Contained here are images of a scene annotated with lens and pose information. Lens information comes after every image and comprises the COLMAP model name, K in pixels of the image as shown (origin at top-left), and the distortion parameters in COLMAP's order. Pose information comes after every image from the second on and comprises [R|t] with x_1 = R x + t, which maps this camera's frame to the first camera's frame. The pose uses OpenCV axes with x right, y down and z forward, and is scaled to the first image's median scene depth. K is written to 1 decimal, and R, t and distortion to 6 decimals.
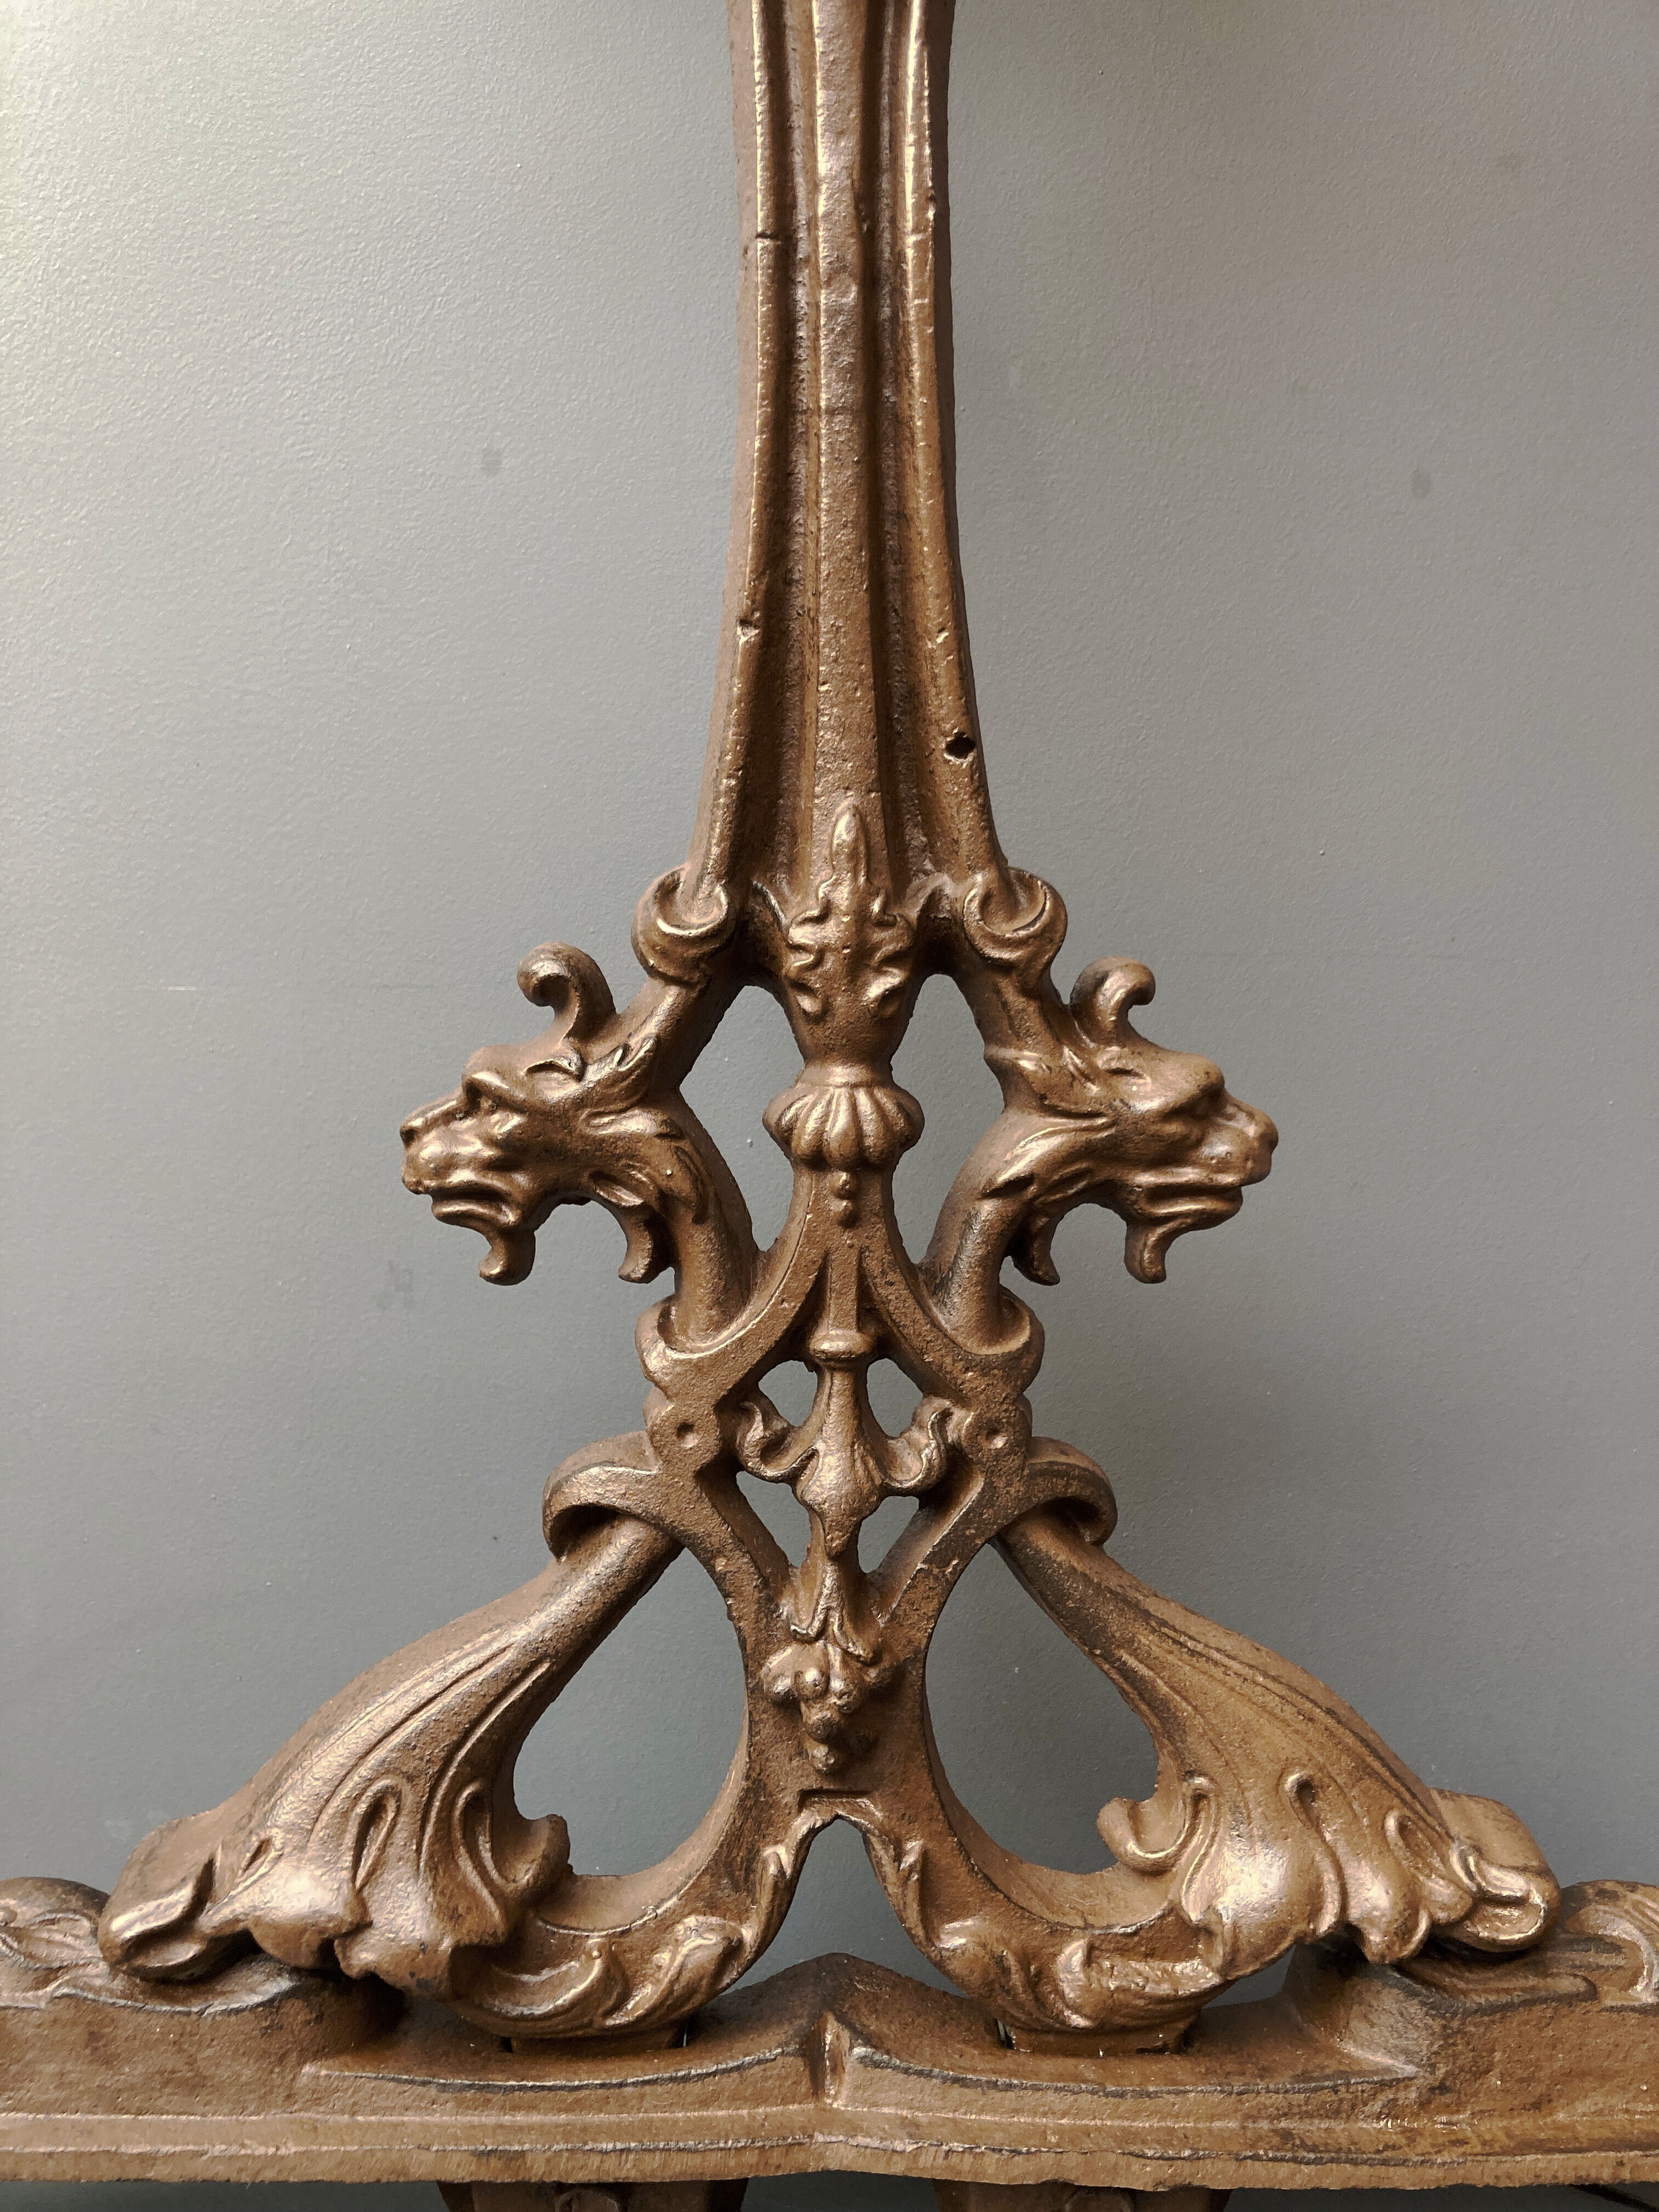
lens RADIAL K [[1838.2, 0, 813.1], [0, 1838.2, 1109.2], [0, 0, 1]] dist [0.041559, -0.066996]
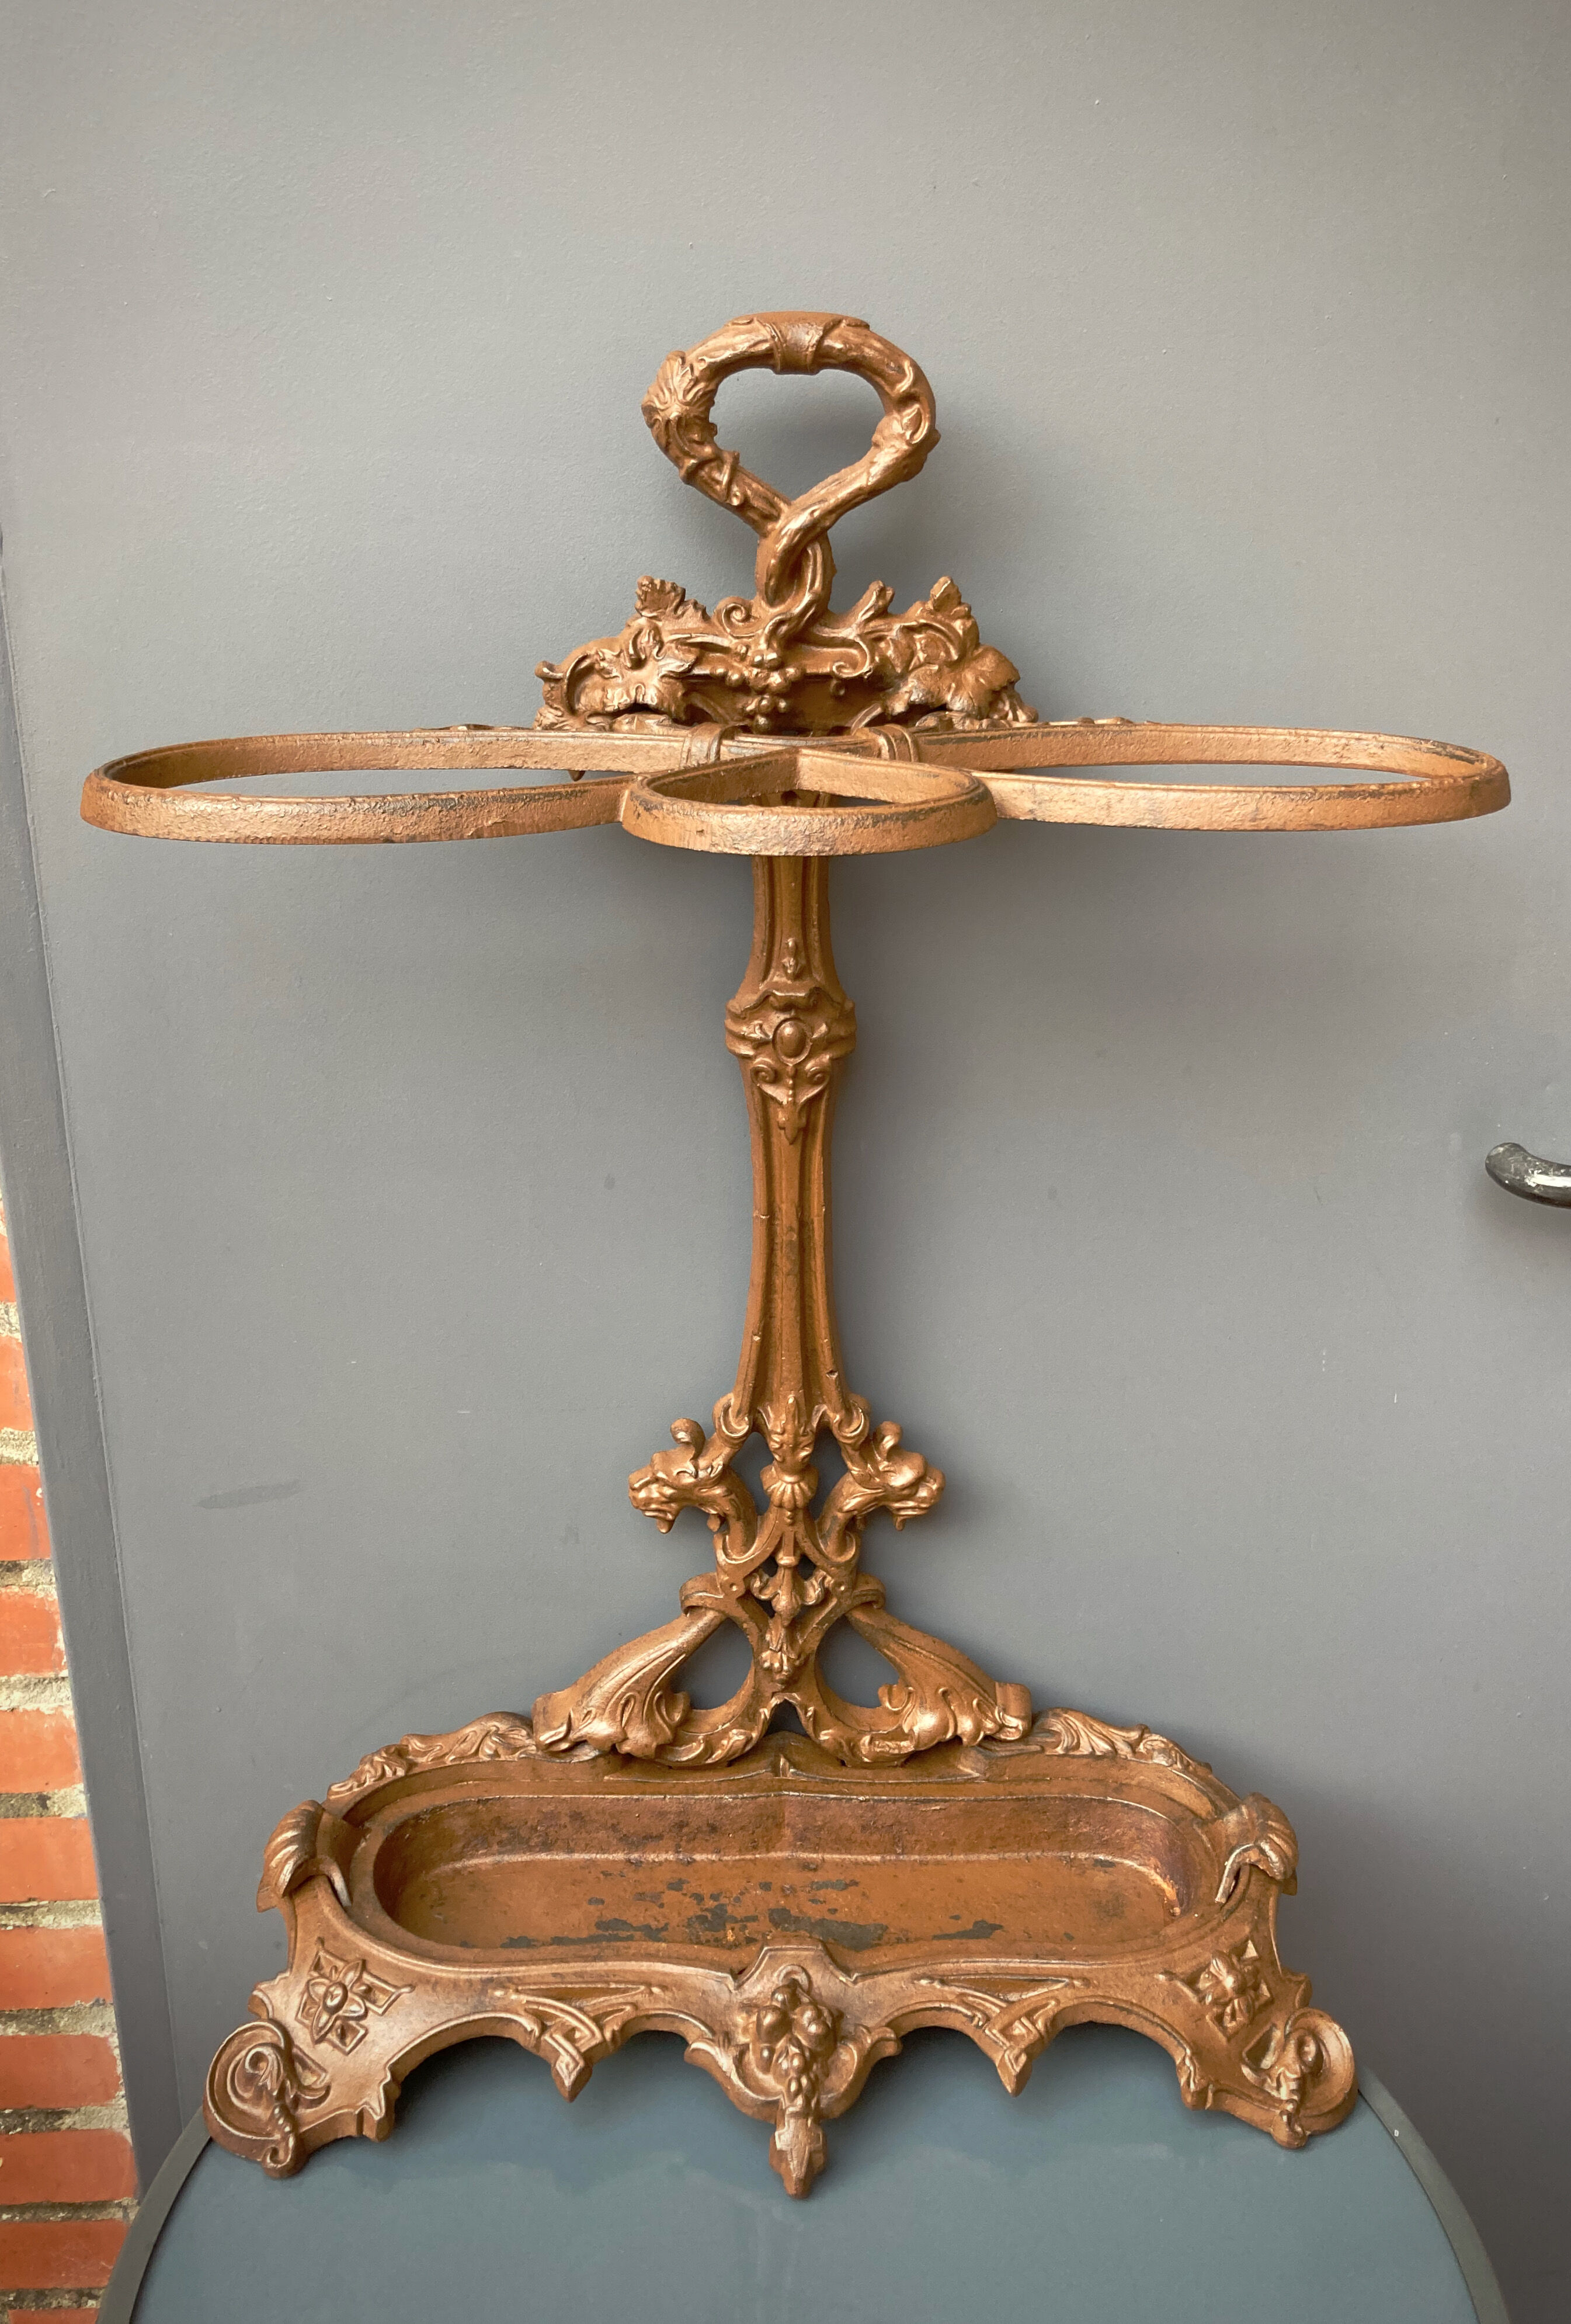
lens RADIAL K [[1947.2, 0, 800.5], [0, 1947.2, 1136.6], [0, 0, 1]] dist [0.053924, -0.085646]
pose [[0.999699, 0.002994, 0.024362, -0.040338], [-0.010406, 0.950621, 0.310180, -1.426320], [-0.022231, -0.310341, 0.950365, -1.662272]]
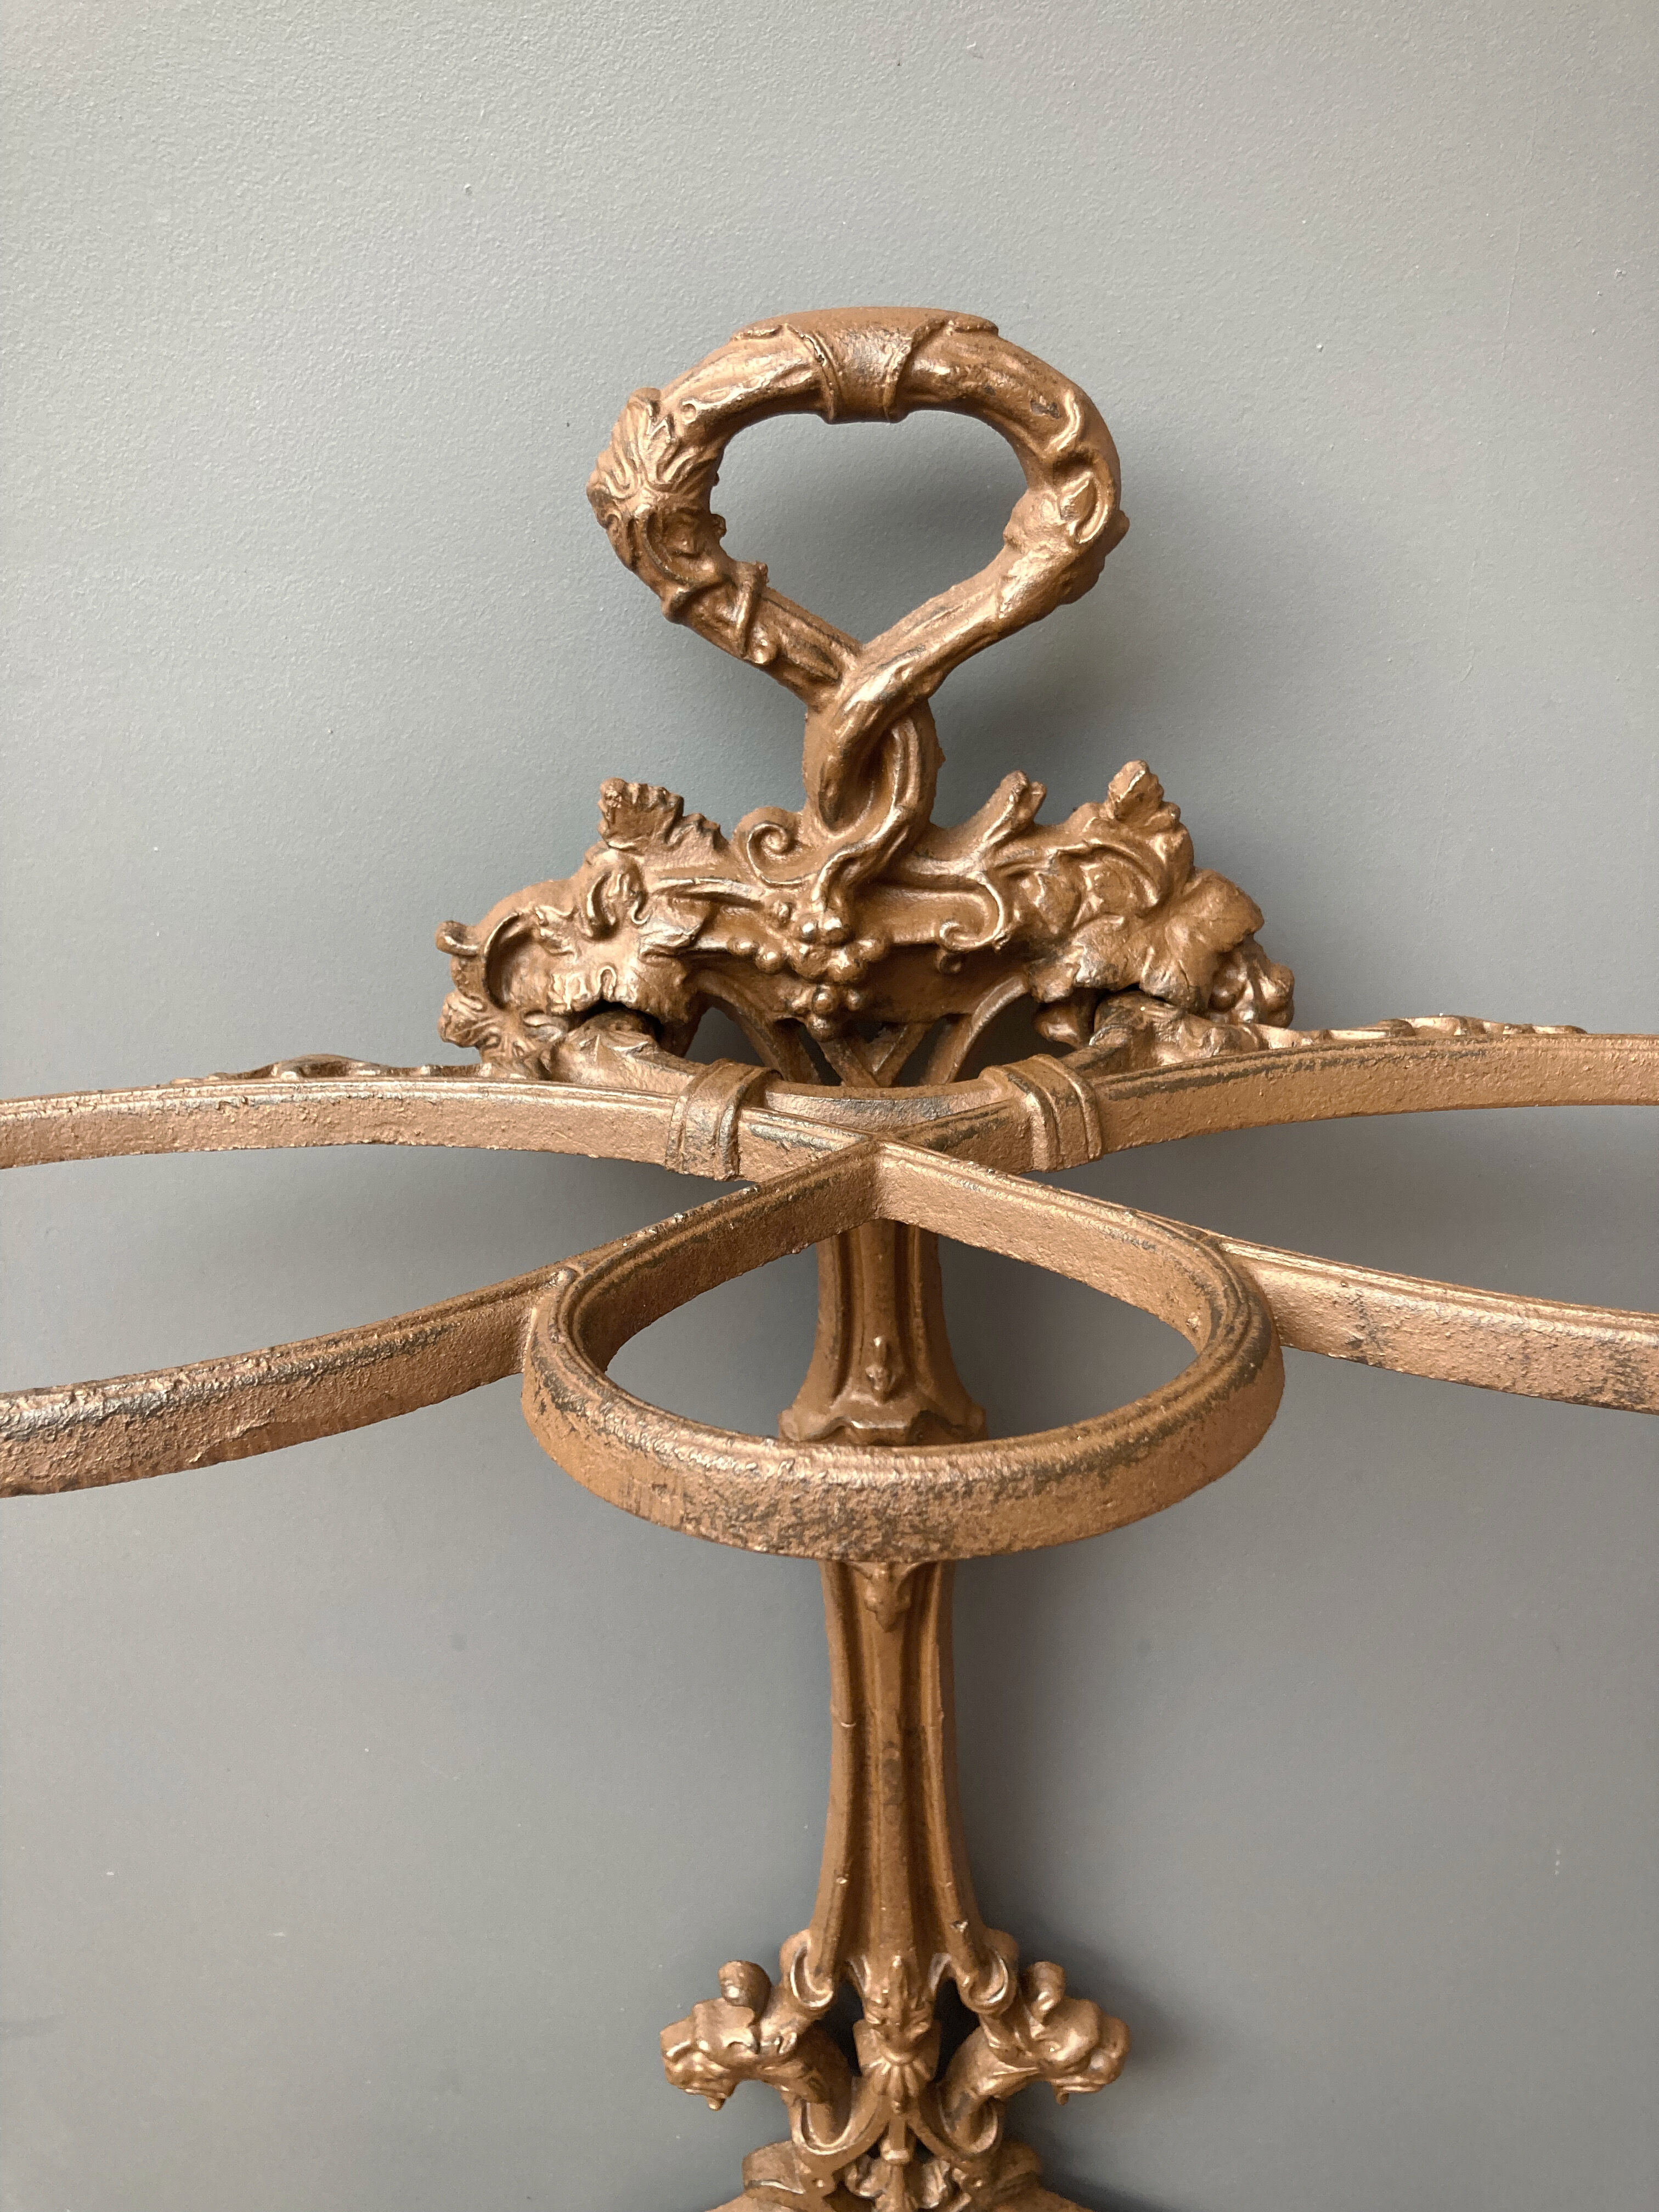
lens RADIAL K [[1838.2, 0, 822.6], [0, 1838.2, 1124.2], [0, 0, 1]] dist [0.041559, -0.066996]
pose [[0.999489, -0.016281, -0.027507, 0.007966], [0.025098, 0.932634, 0.359949, -1.576142], [0.019793, -0.360456, 0.932566, -0.425288]]
